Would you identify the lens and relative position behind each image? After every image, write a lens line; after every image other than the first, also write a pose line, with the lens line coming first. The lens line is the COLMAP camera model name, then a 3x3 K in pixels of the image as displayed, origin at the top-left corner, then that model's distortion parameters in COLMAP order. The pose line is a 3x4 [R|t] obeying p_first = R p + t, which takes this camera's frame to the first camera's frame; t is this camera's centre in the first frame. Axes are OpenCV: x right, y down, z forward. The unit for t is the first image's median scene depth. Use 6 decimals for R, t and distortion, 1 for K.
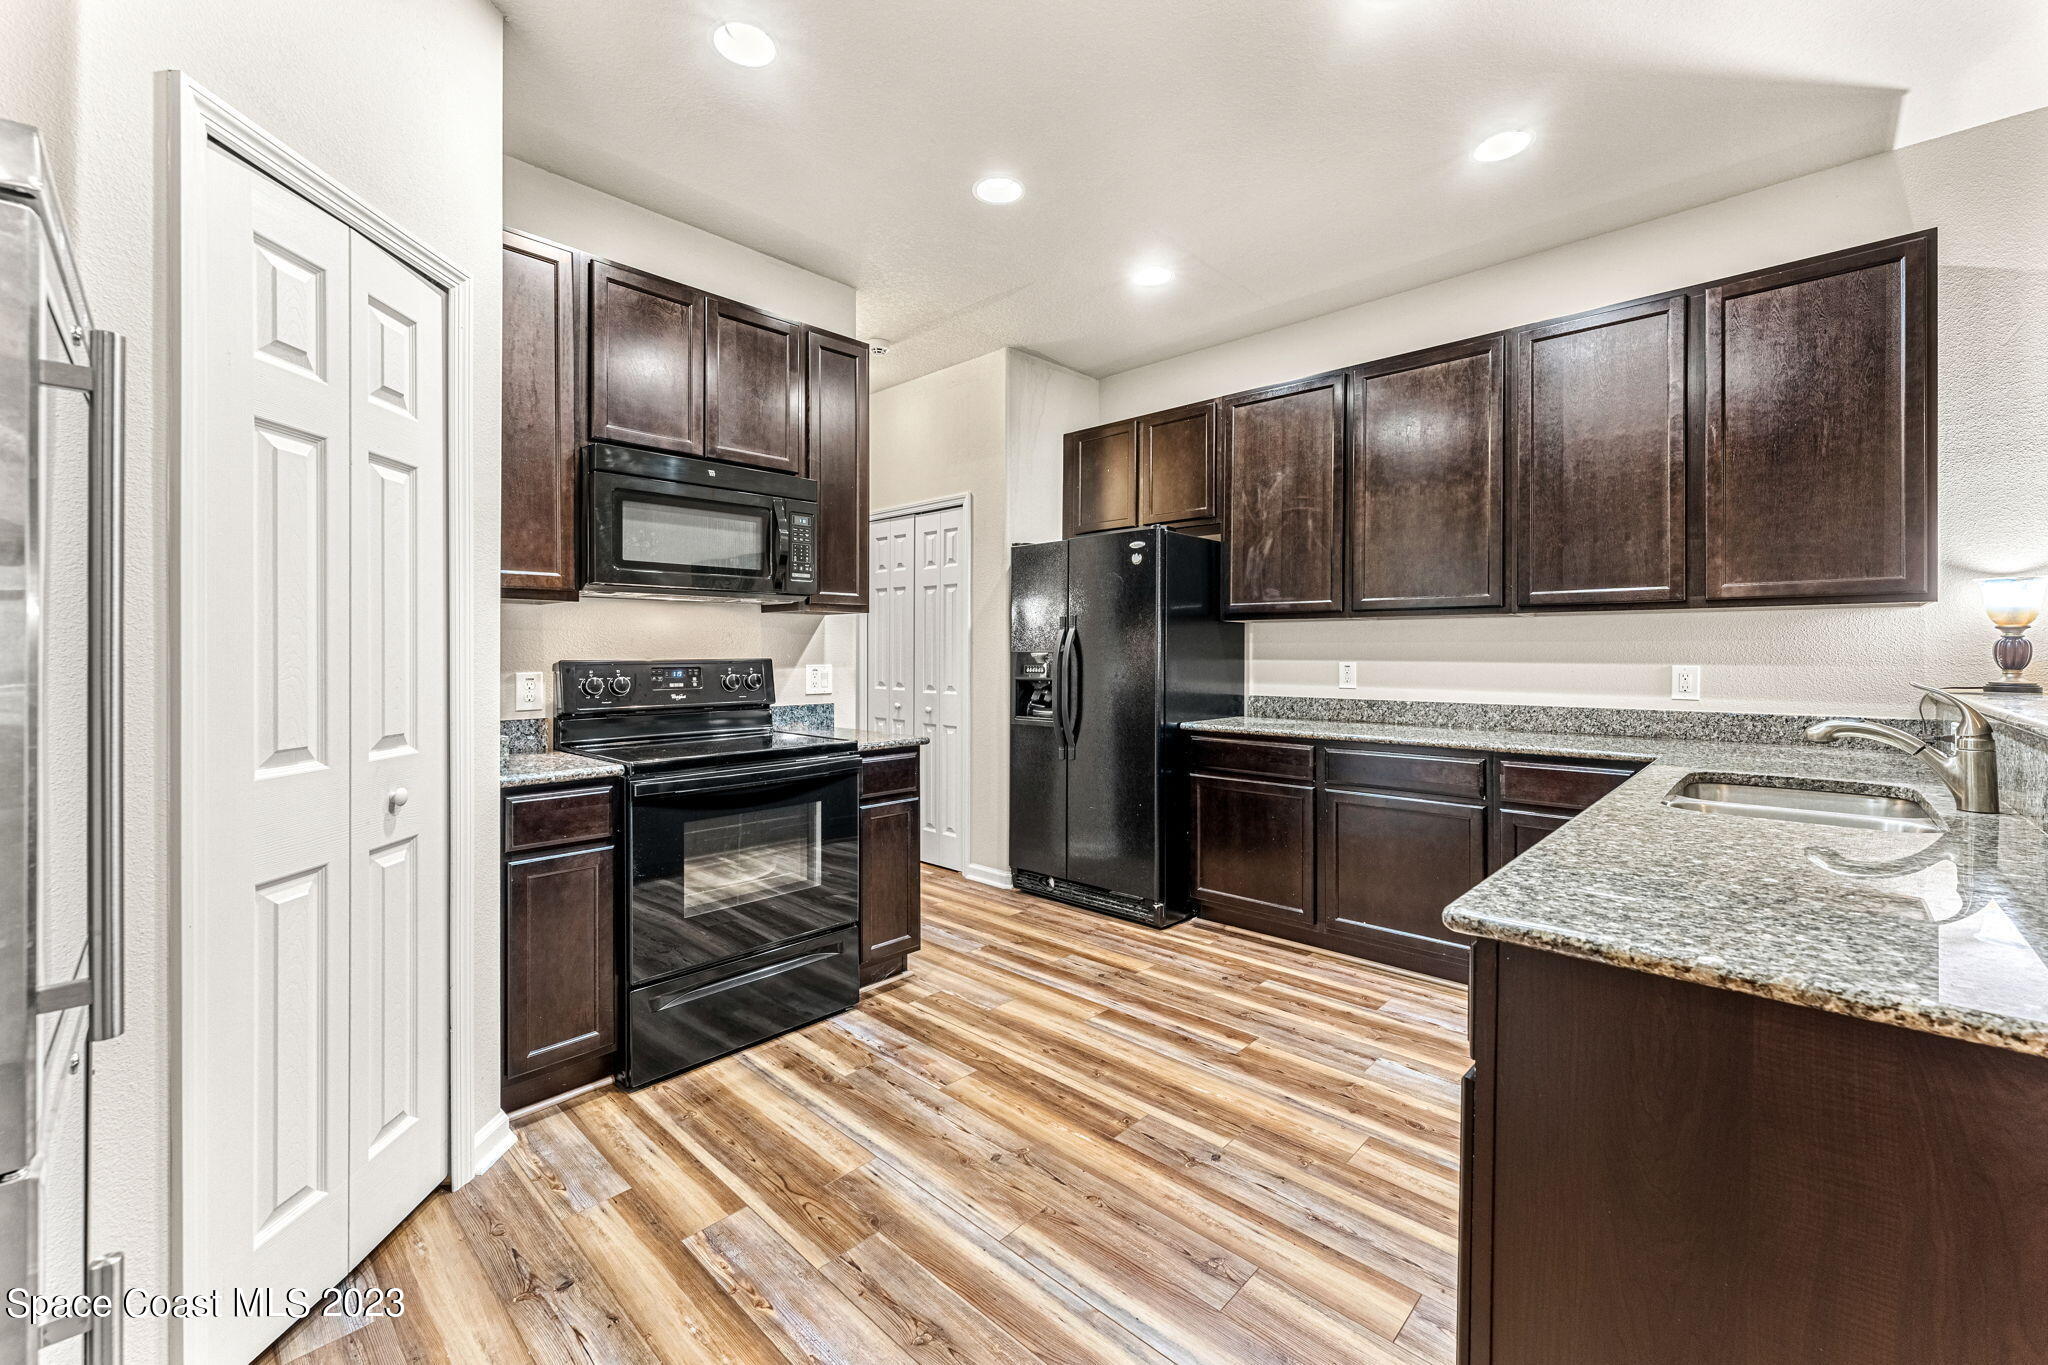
lens RADIAL K [[828.7, 0, 1028.0], [0, 828.7, 656.7], [0, 0, 1]] dist [-0.000124, -0.000103]
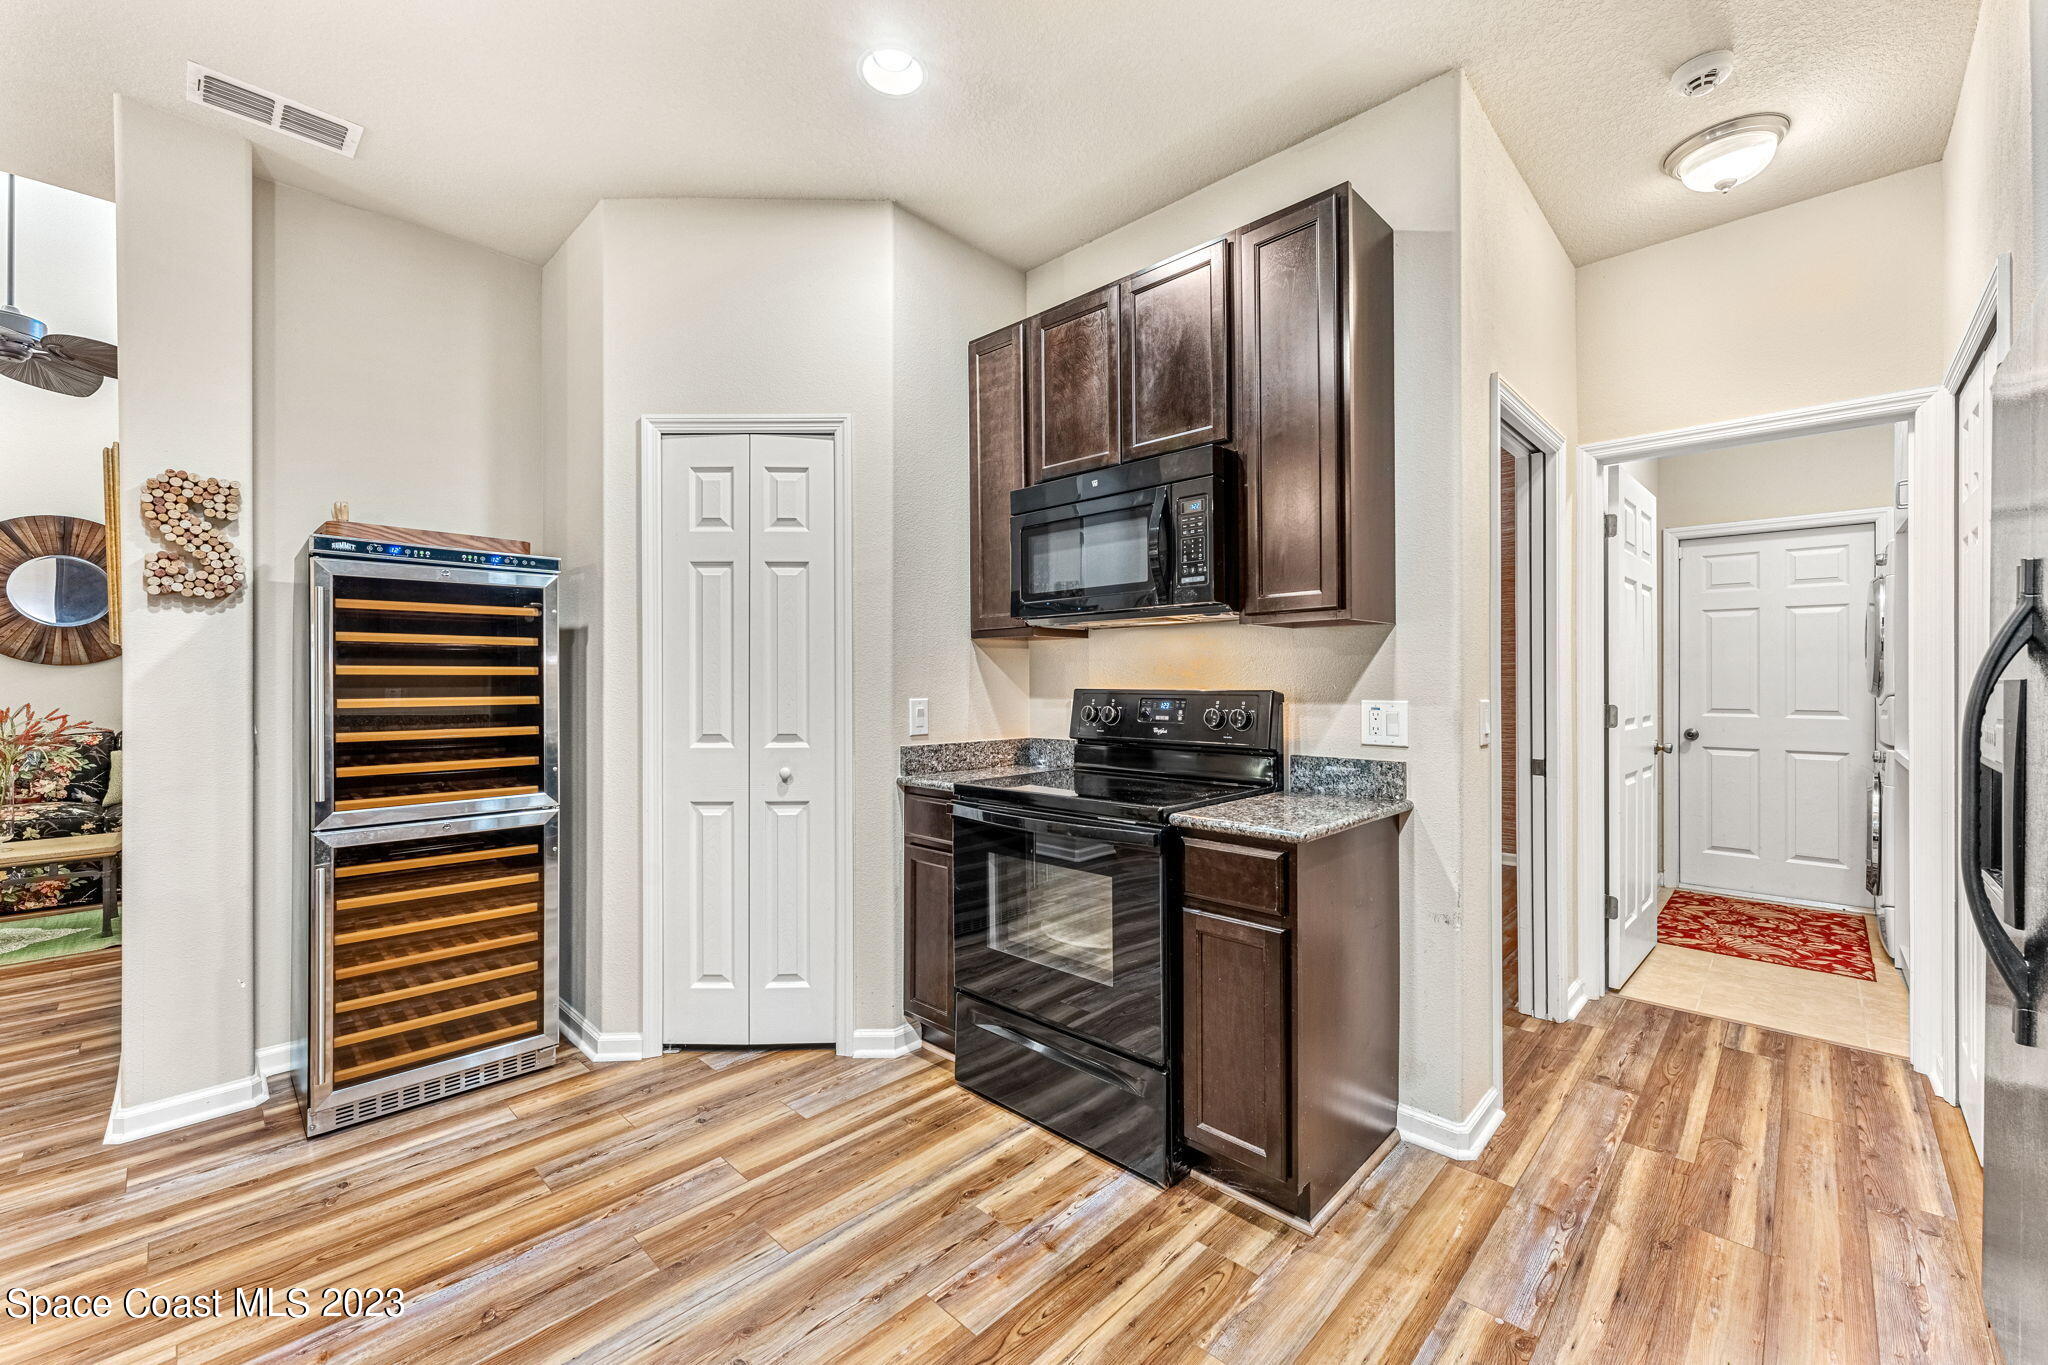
lens RADIAL K [[814.5, 0, 1024.0], [0, 814.5, 682.5], [0, 0, 1]] dist [0.000674, -0.000001]
pose [[-0.011448, 0.005896, -0.999917, 0.519594], [-0.002564, 0.999979, 0.005926, -0.010206], [0.999931, 0.002632, -0.011433, 0.958732]]
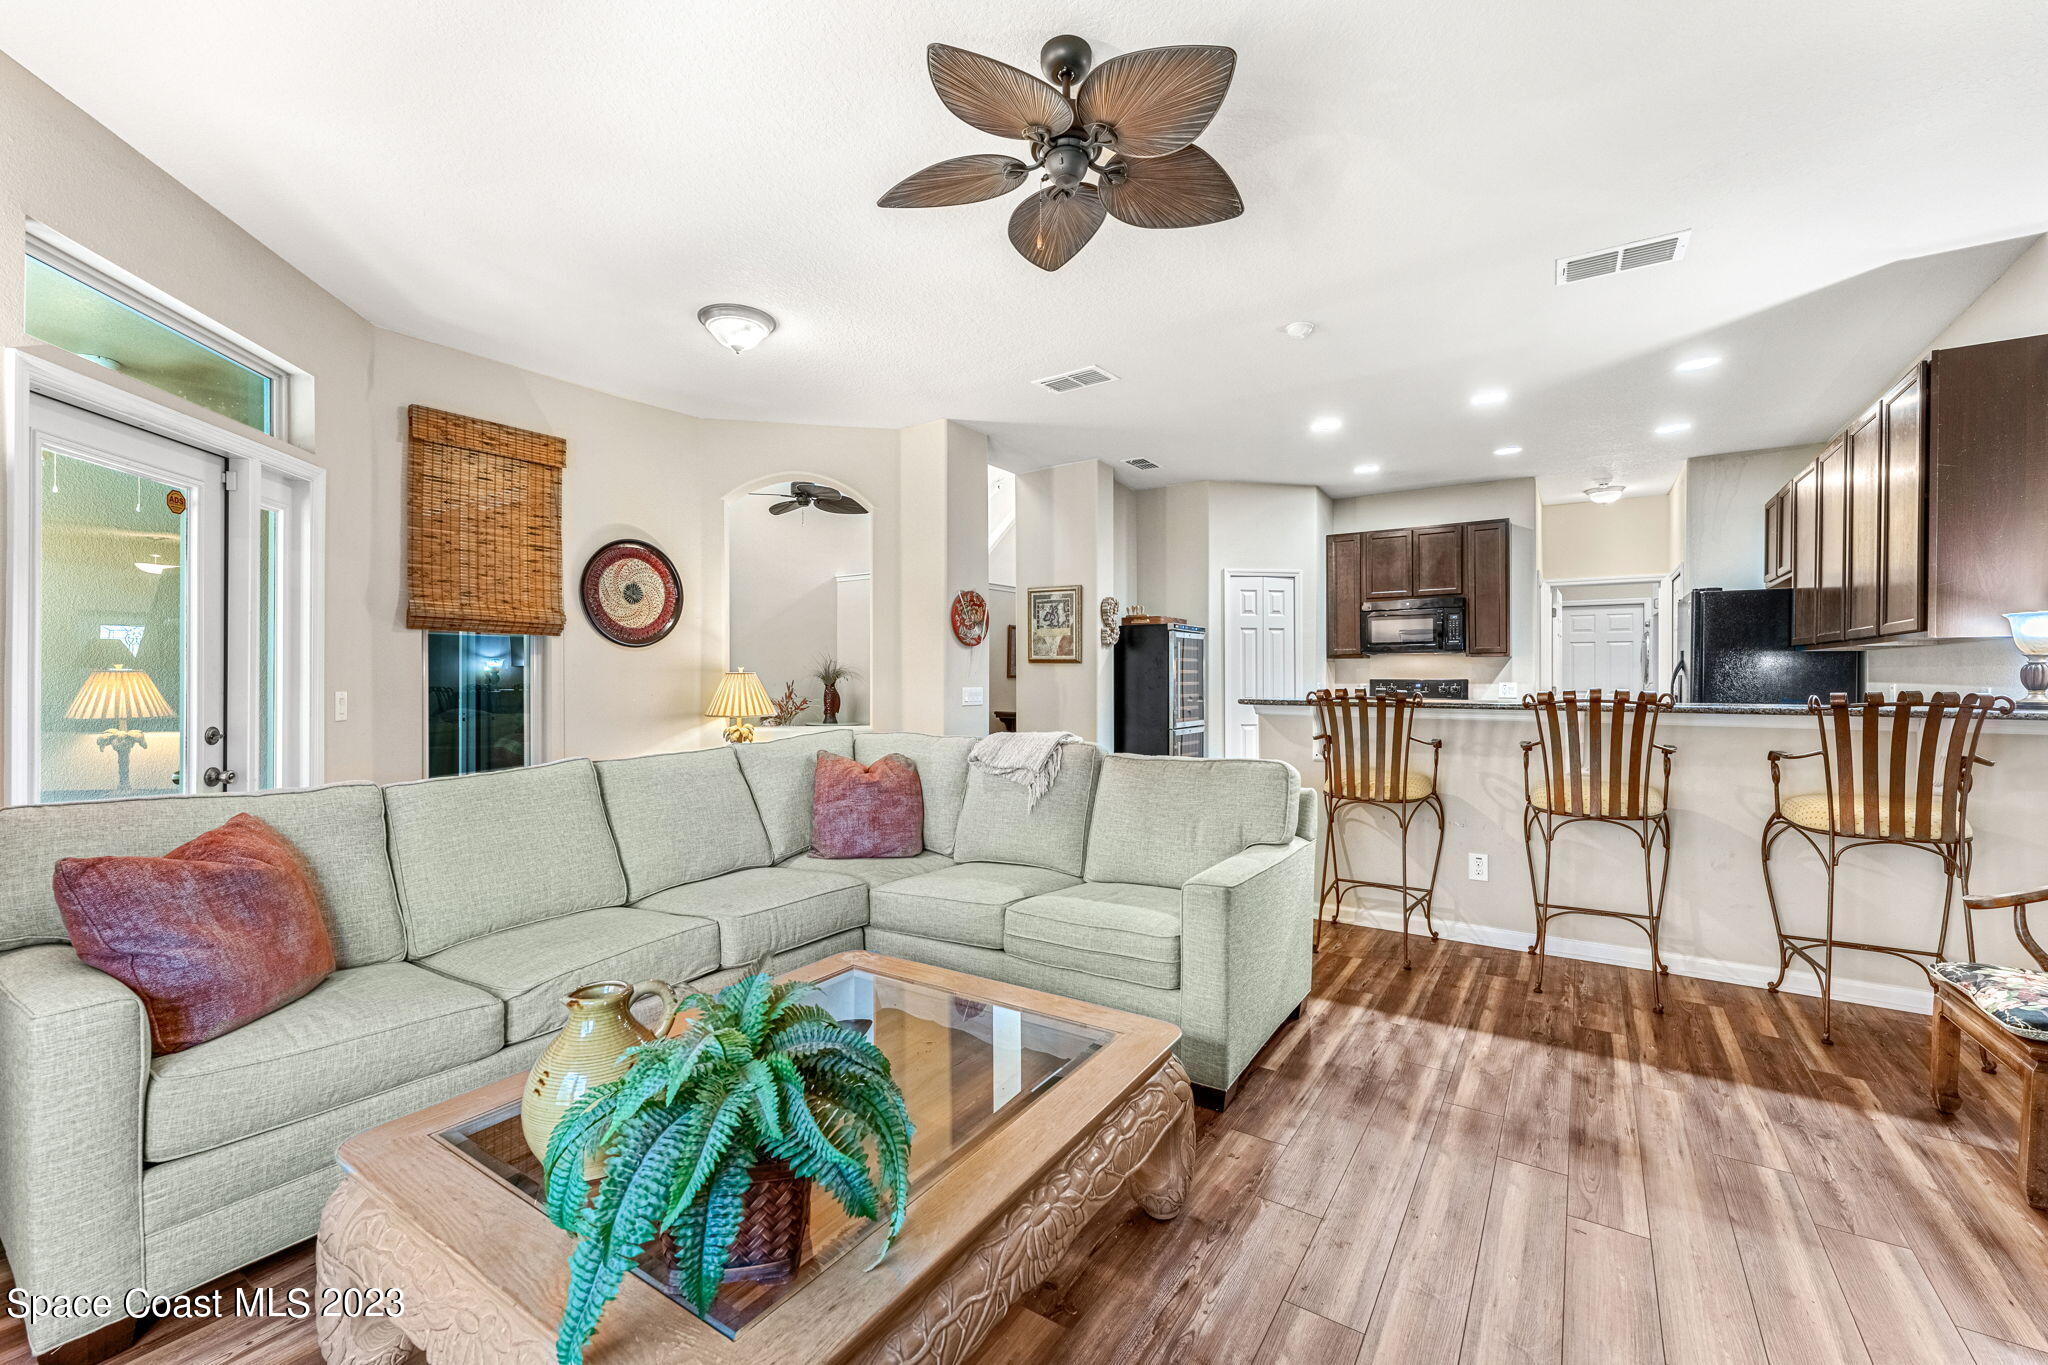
lens RADIAL K [[855.3, 0, 1024.0], [0, 855.3, 682.5], [0, 0, 1]] dist [0.000331, 0.000005]
pose [[0.174310, 0.004561, -0.984680, 2.028066], [-0.003726, 0.999985, 0.003972, 0.007776], [0.984684, 0.002976, 0.174324, -0.625281]]
